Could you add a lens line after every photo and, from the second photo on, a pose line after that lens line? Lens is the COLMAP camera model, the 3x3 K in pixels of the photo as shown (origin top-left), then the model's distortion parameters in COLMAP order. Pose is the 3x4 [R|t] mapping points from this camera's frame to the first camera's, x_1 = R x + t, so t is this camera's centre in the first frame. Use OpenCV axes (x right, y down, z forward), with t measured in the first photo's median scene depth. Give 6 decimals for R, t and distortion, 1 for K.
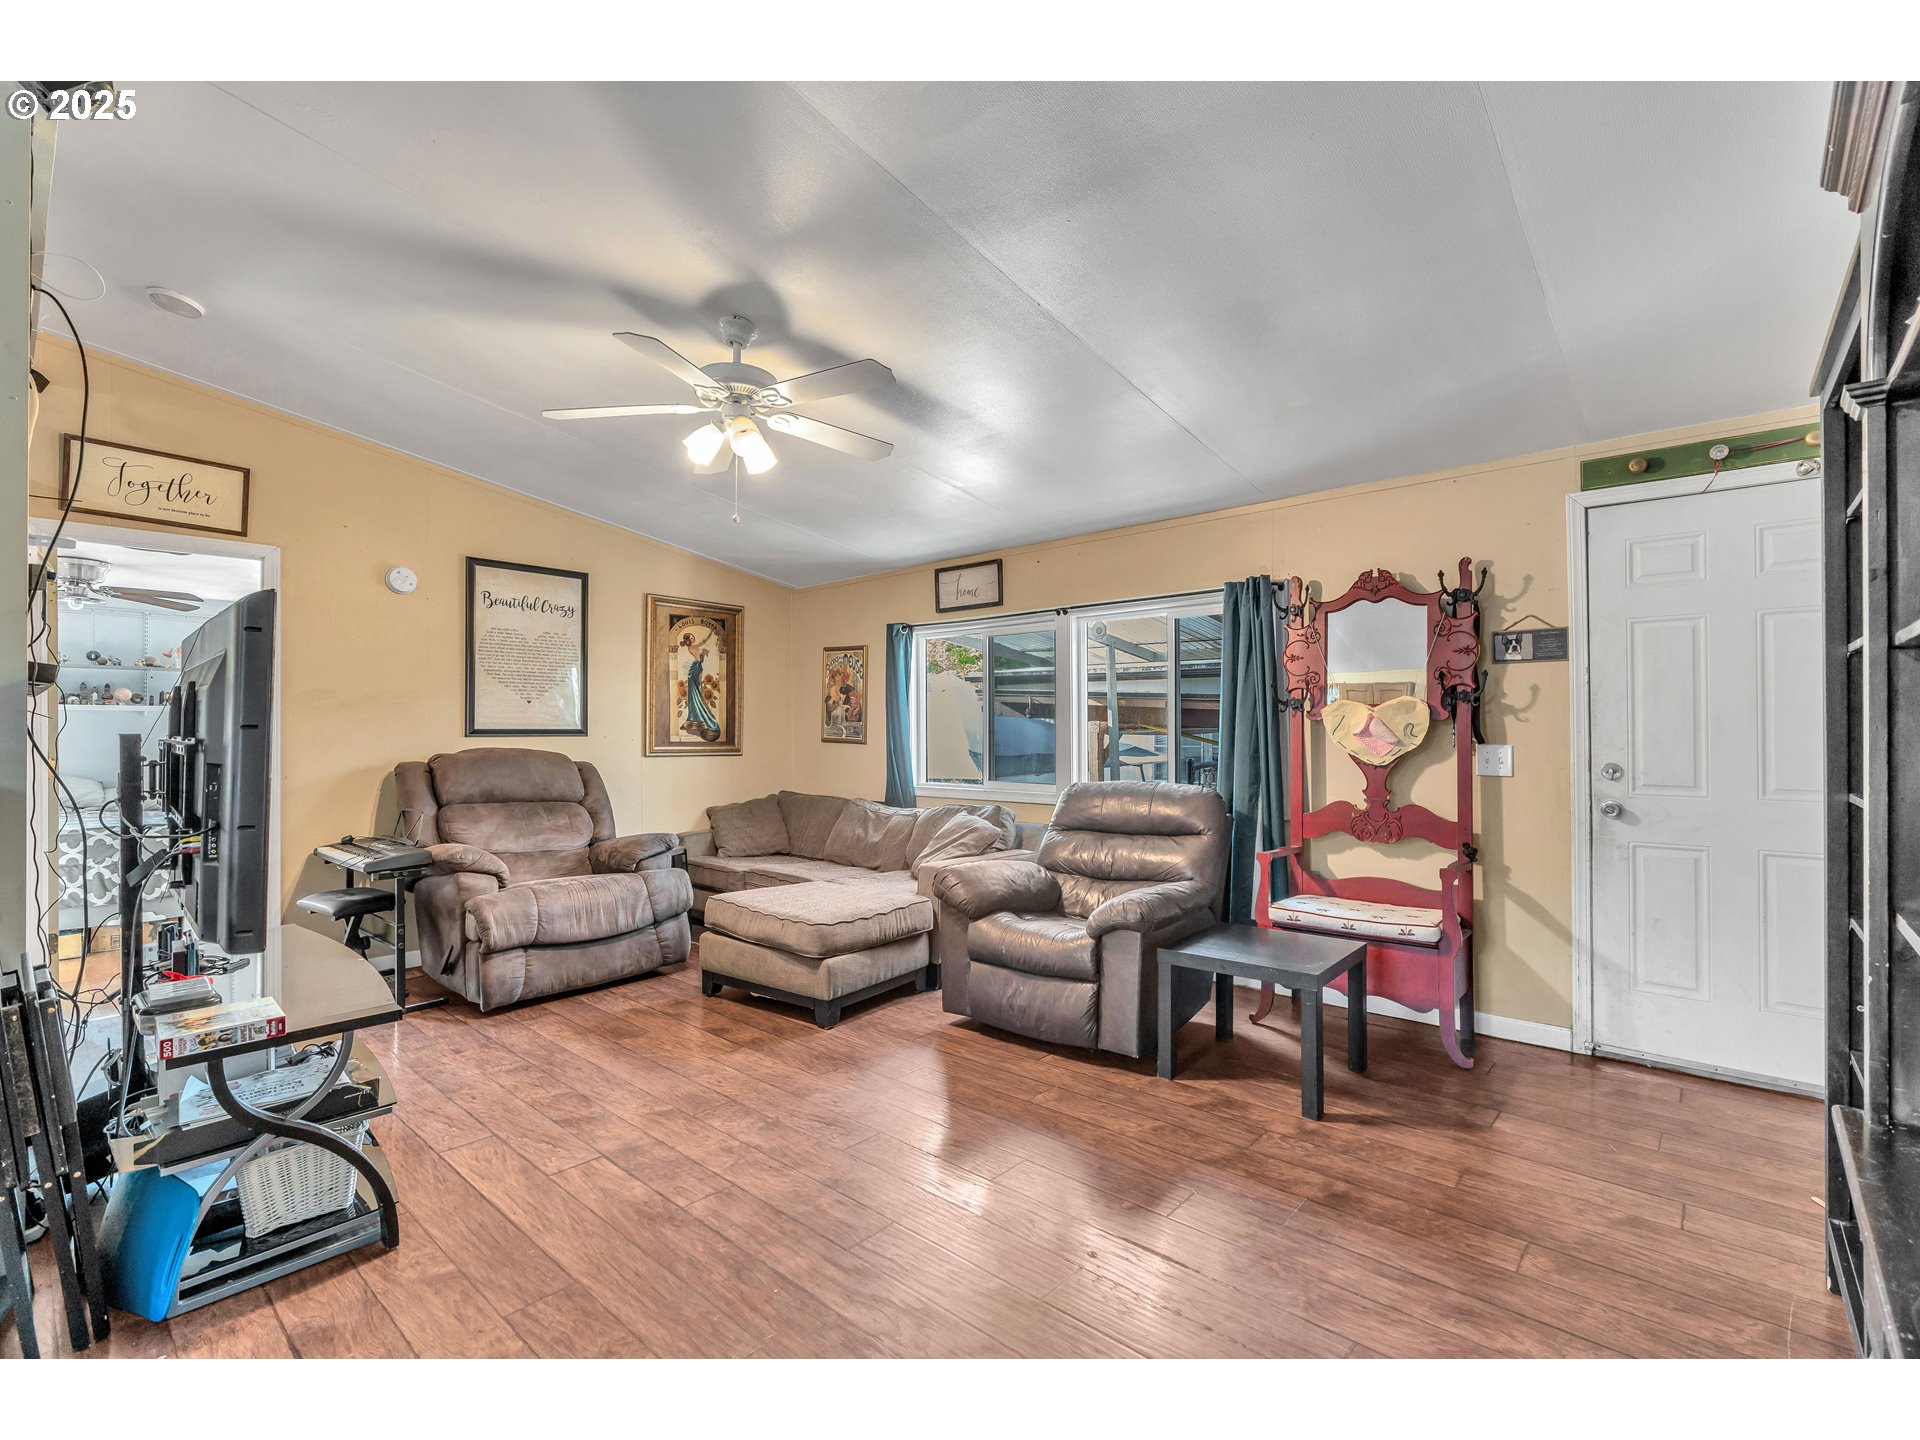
lens RADIAL K [[878.1, 0, 959.9], [0, 878.1, 723.8], [0, 0, 1]] dist [-0.005295, -0.000143]
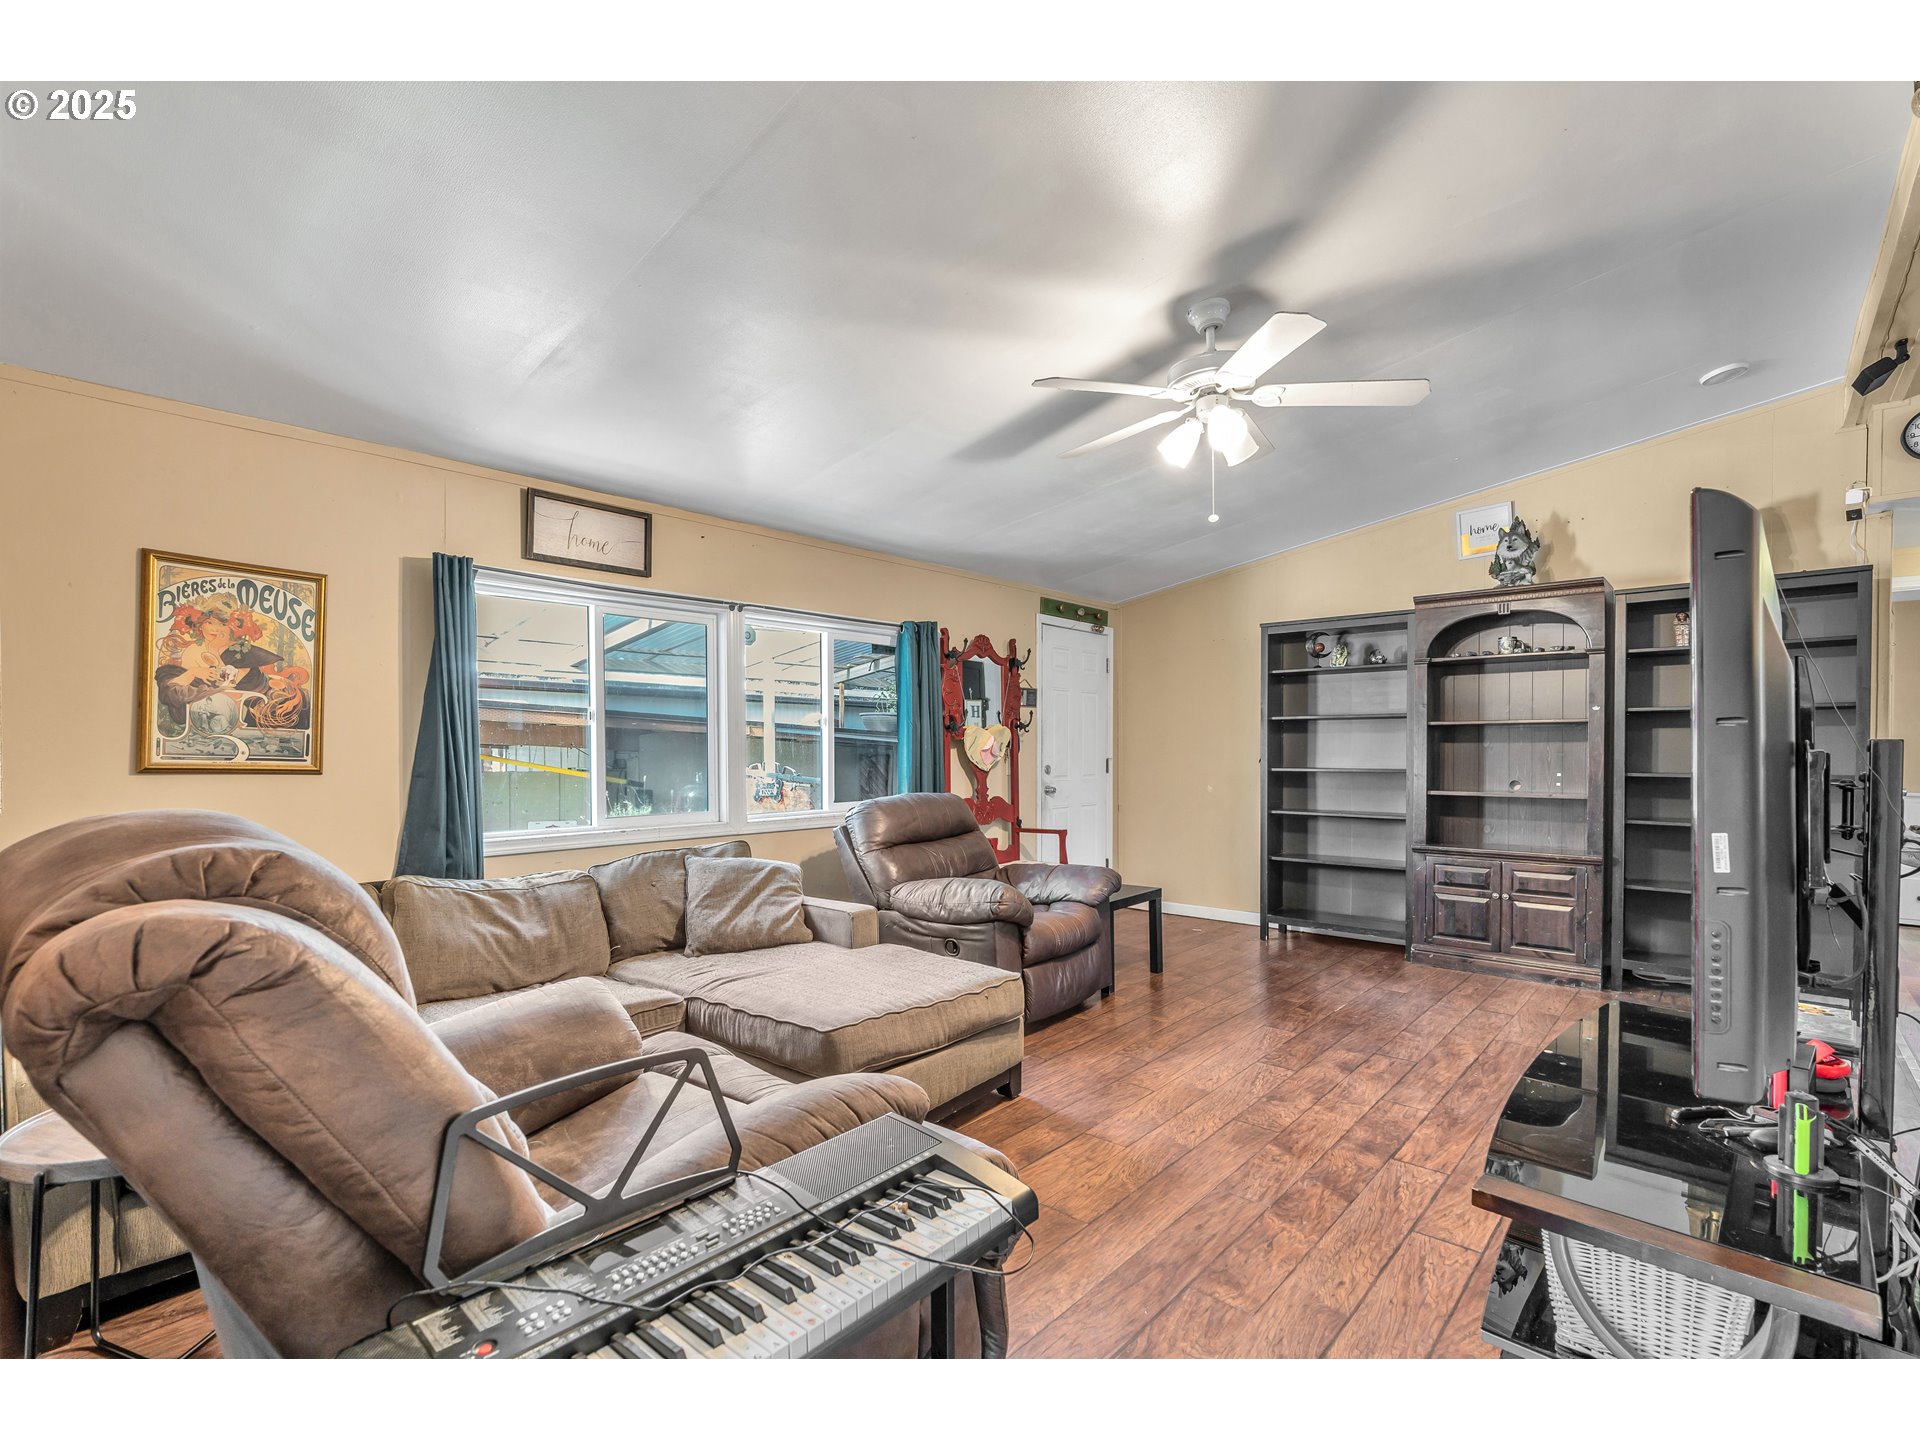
lens RADIAL K [[878.1, 0, 972.1], [0, 878.1, 753.0], [0, 0, 1]] dist [-0.005295, -0.000143]
pose [[-0.006515, -0.005158, 0.999965, -1.066562], [-0.006296, 0.999967, 0.005117, 0.011685], [-0.999959, -0.006262, -0.006547, 1.119924]]
